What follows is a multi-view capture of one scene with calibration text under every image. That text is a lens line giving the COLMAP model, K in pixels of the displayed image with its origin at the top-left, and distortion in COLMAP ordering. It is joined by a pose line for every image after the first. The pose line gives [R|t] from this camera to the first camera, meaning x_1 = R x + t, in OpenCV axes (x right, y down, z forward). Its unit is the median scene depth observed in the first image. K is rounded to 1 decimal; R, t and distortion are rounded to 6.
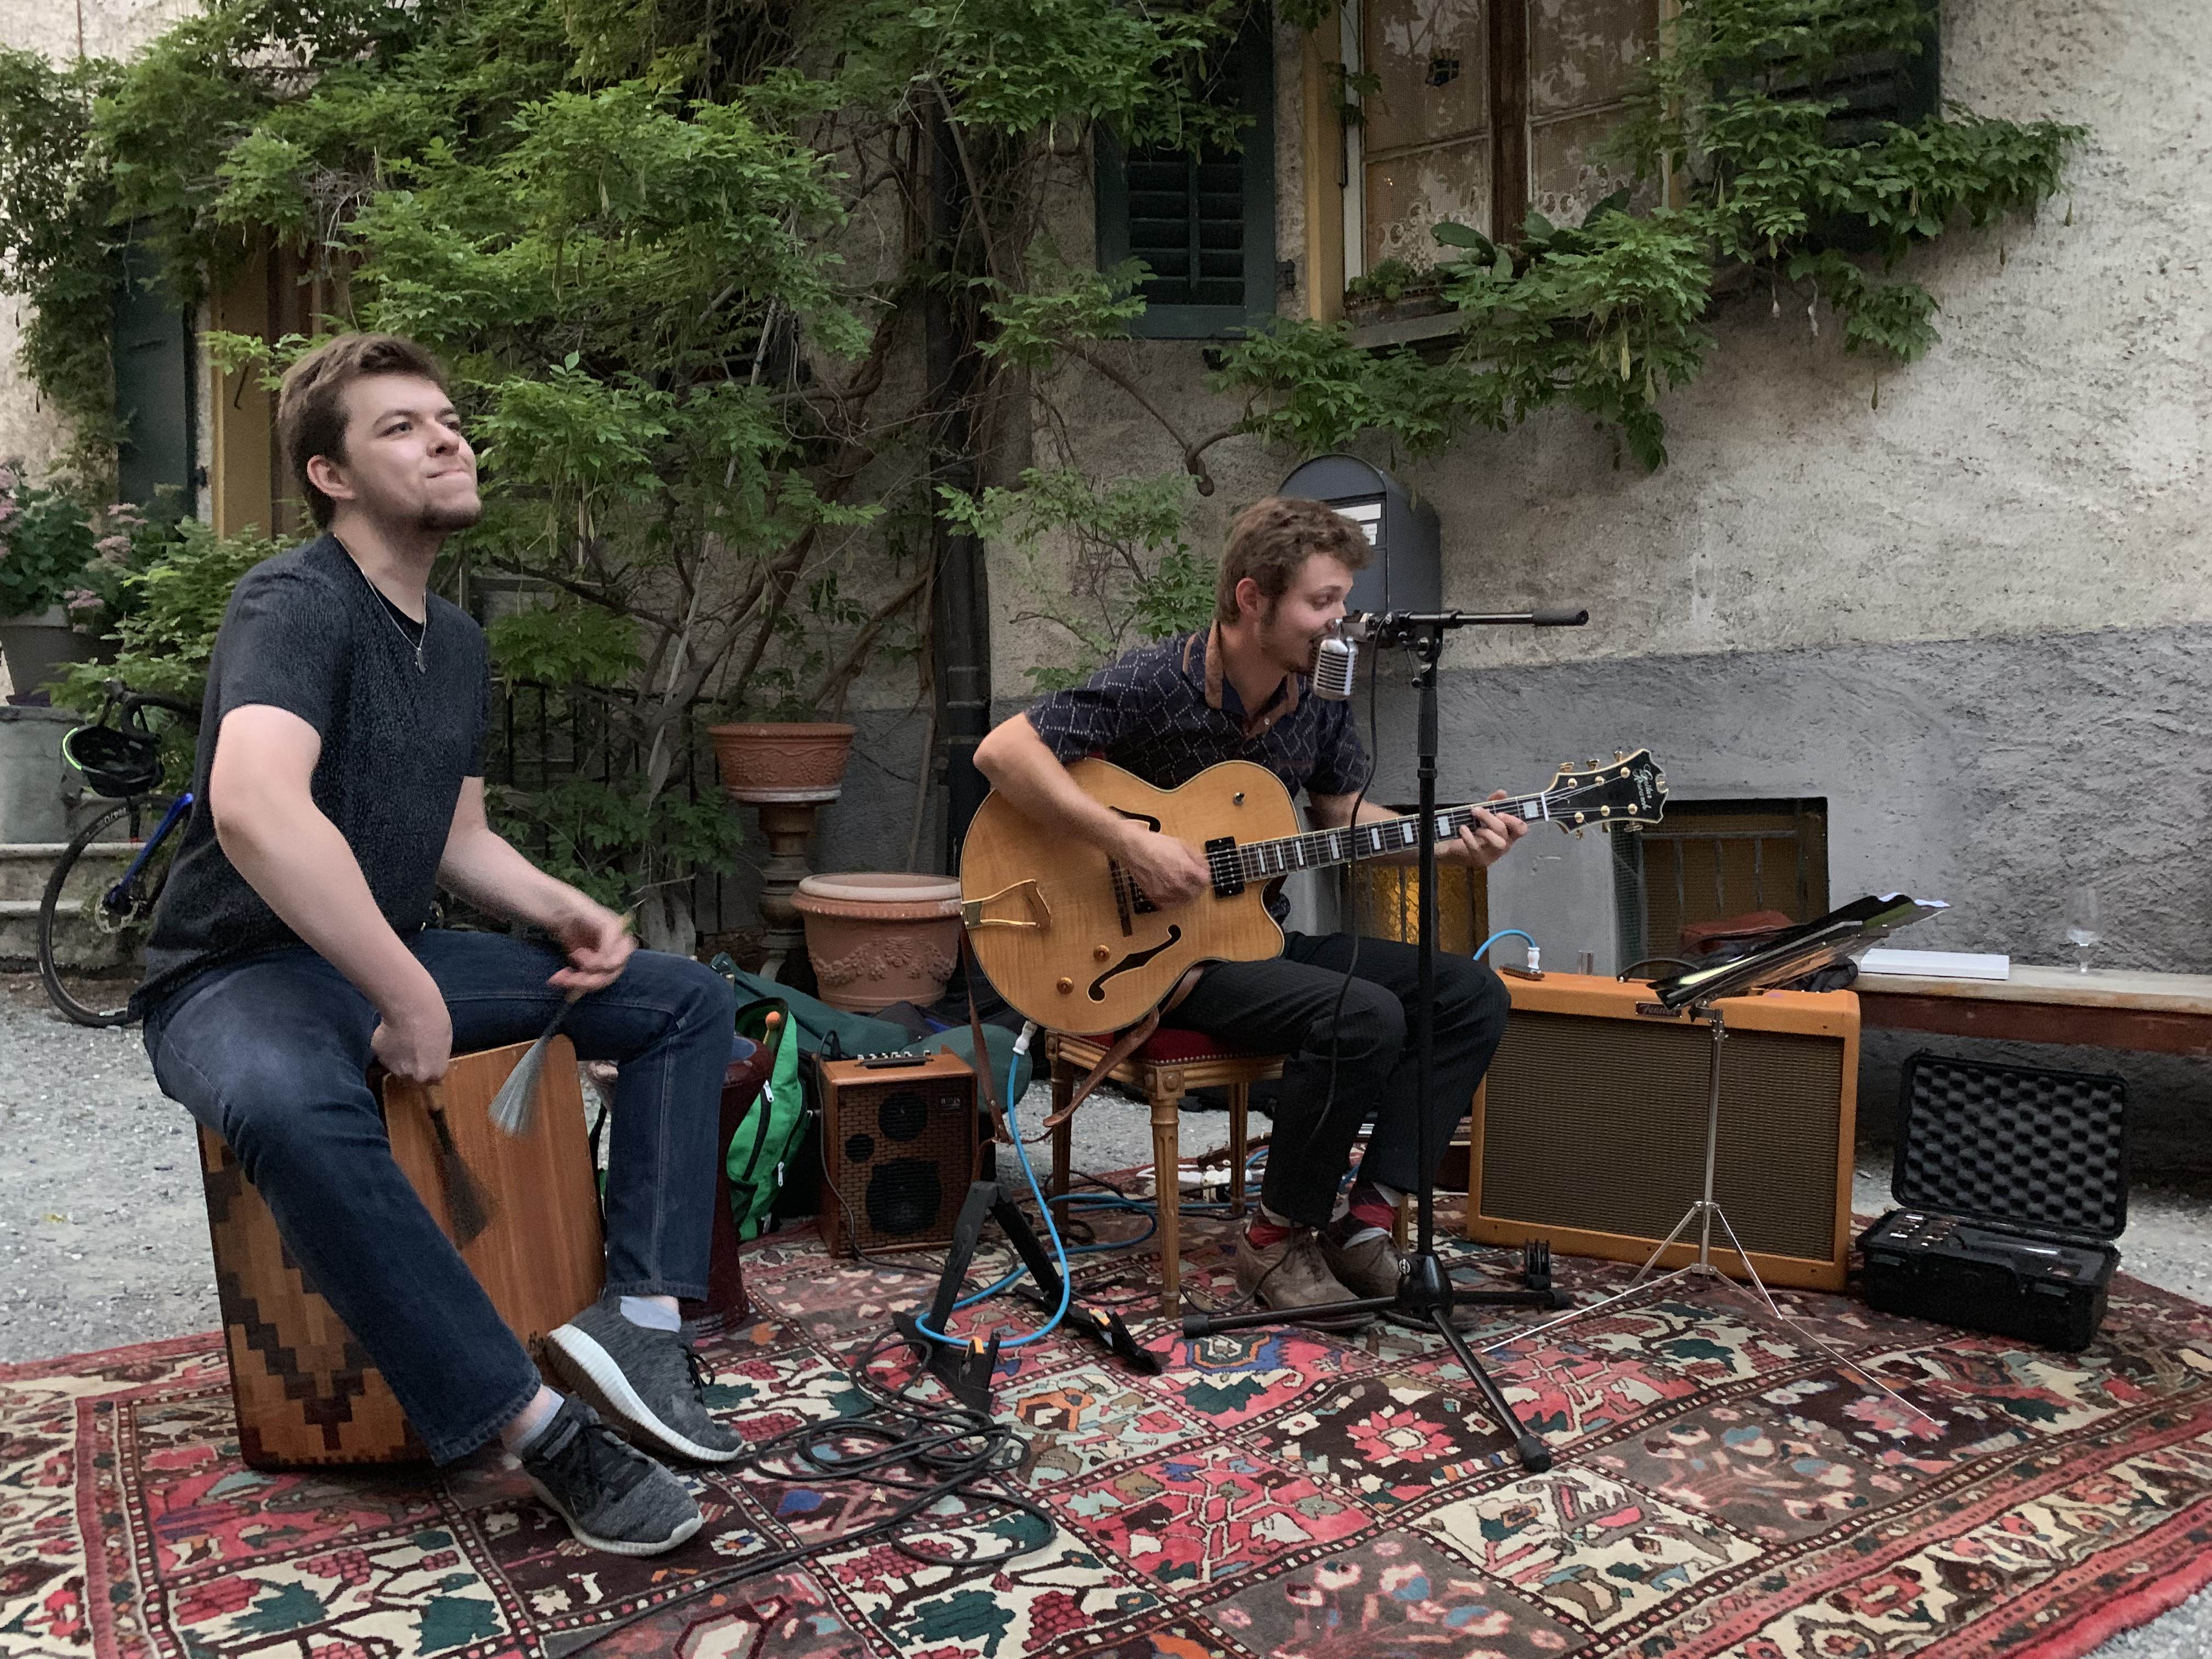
lens RADIAL K [[1689.5, 0, 1100.2], [0, 1689.5, 843.9], [0, 0, 1]] dist [0.001331, 0.005103]
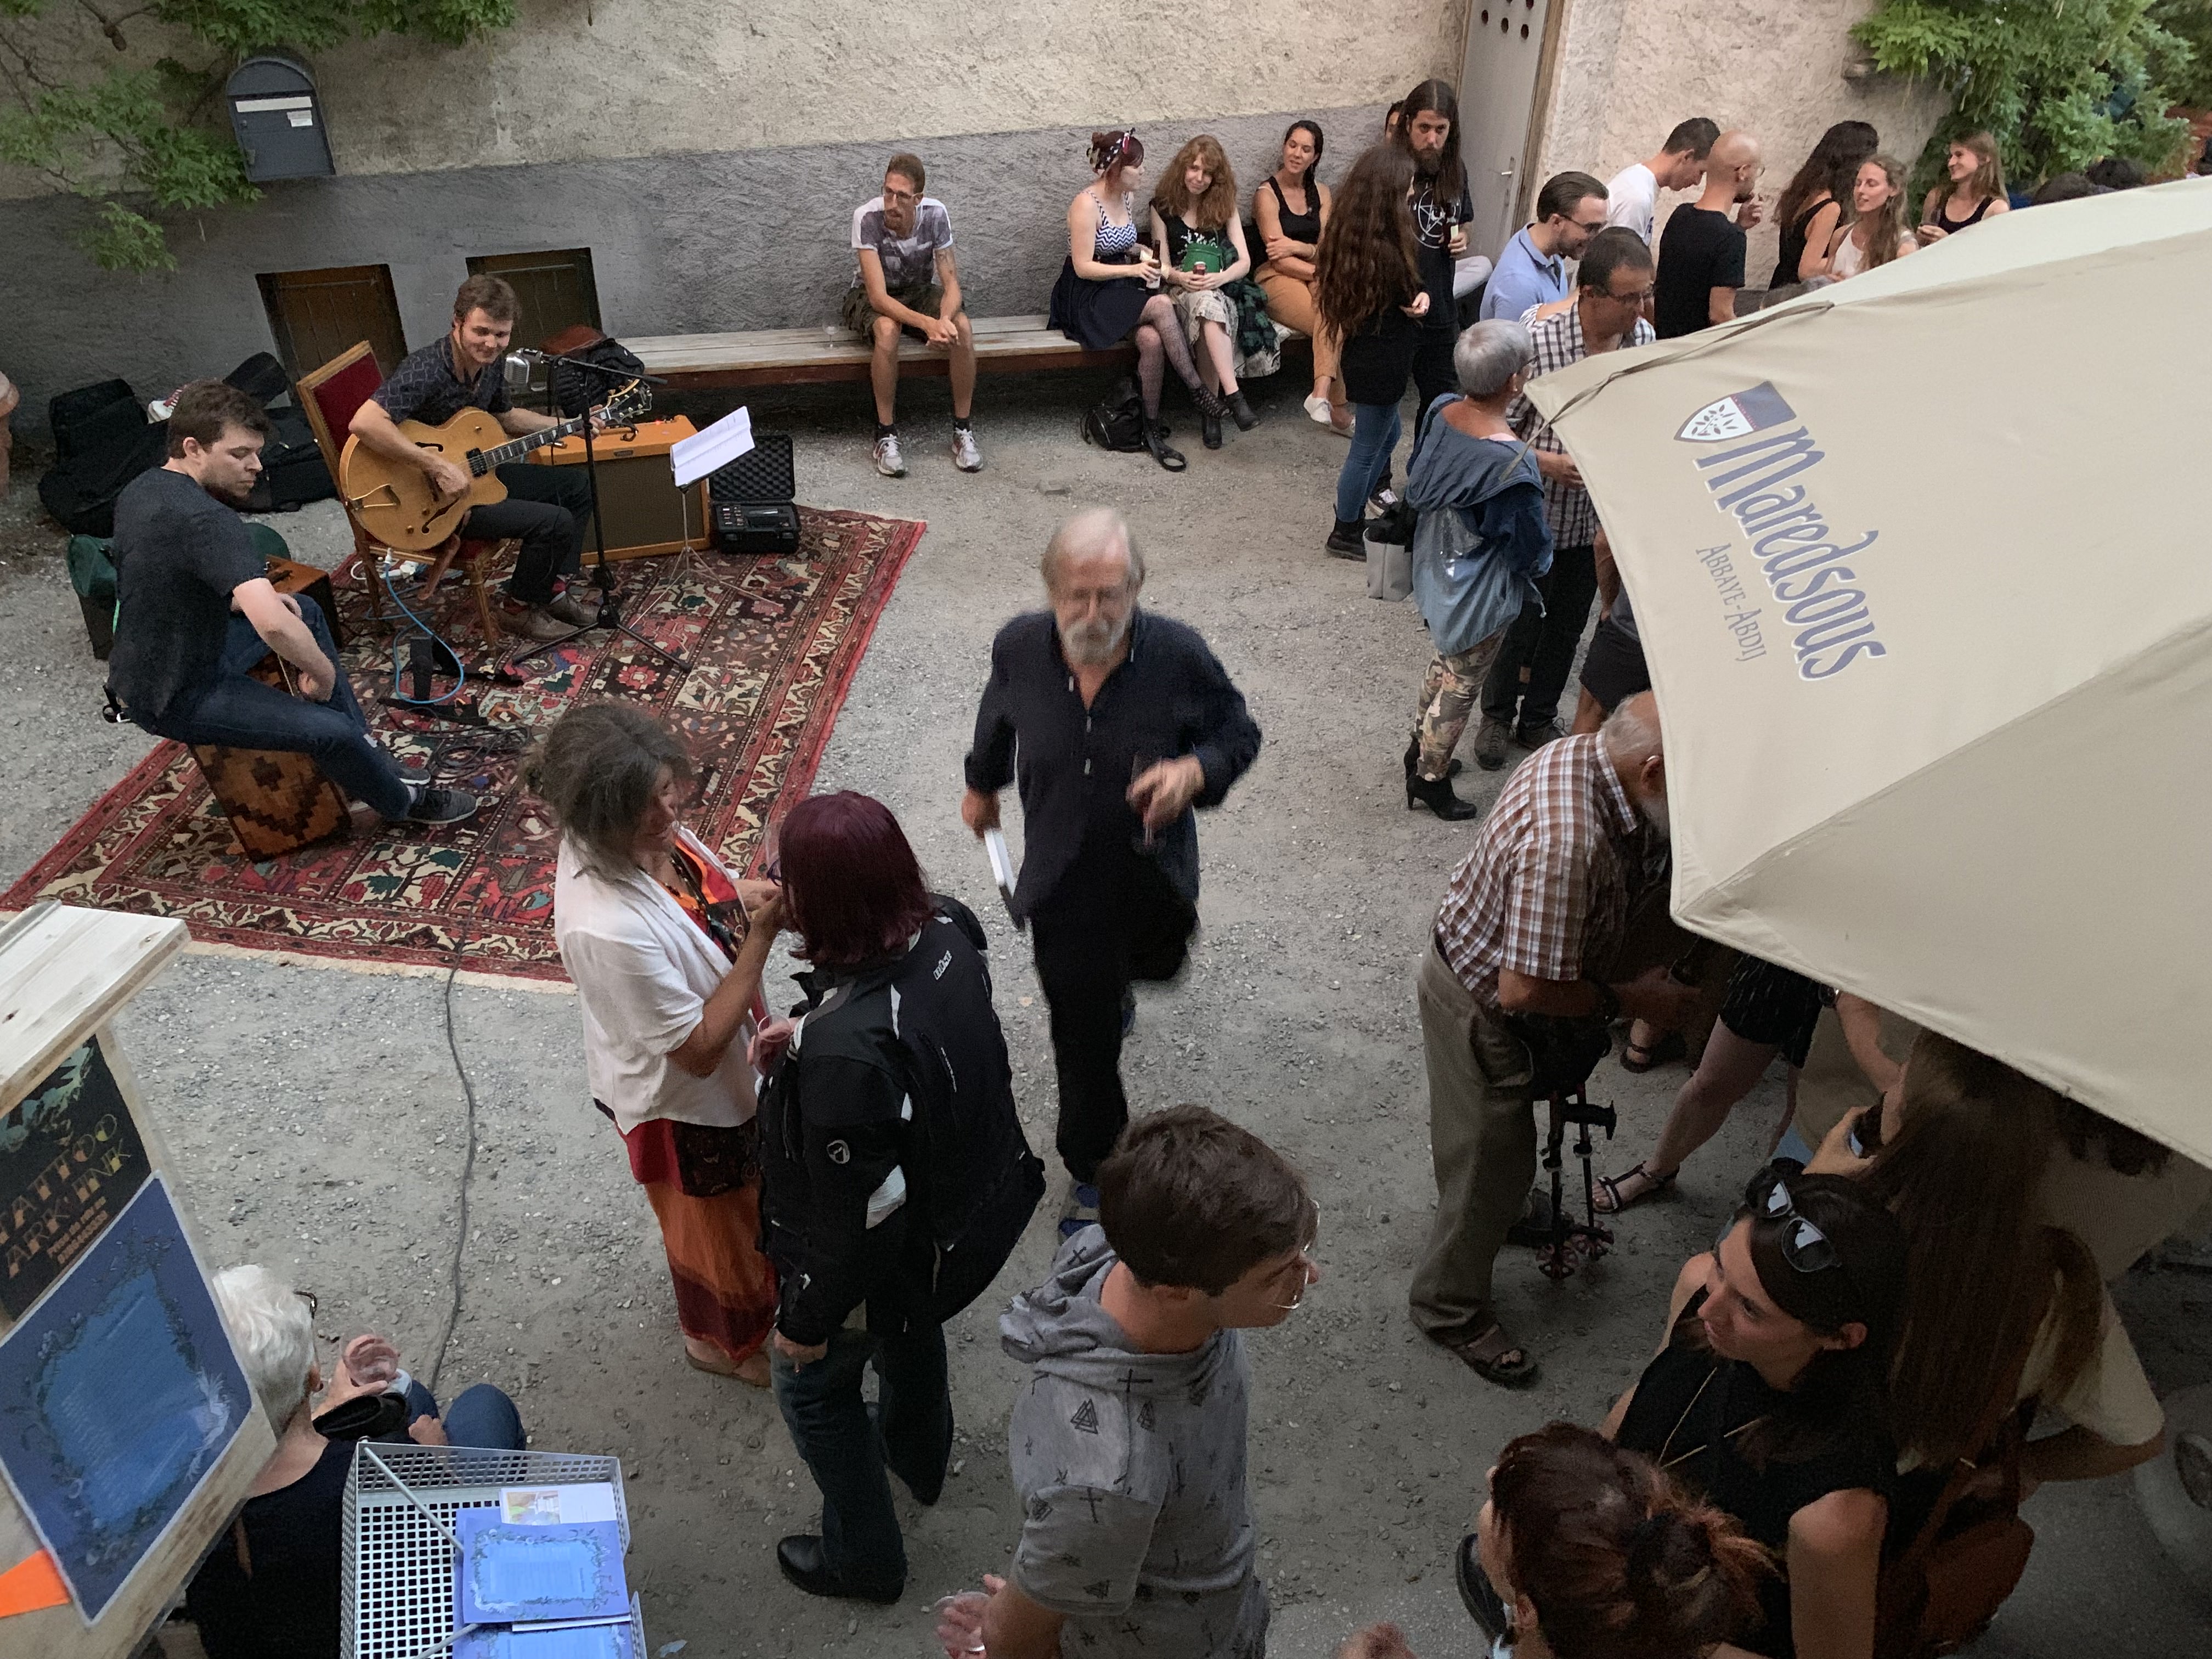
lens RADIAL K [[1689.5, 0, 1104.3], [0, 1689.5, 832.9], [0, 0, 1]] dist [0.001331, 0.005103]
pose [[0.629475, -0.419583, 0.653997, -1.014224], [-0.028490, 0.828643, 0.559052, -0.809691], [-0.776498, -0.370541, 0.509656, -0.883449]]
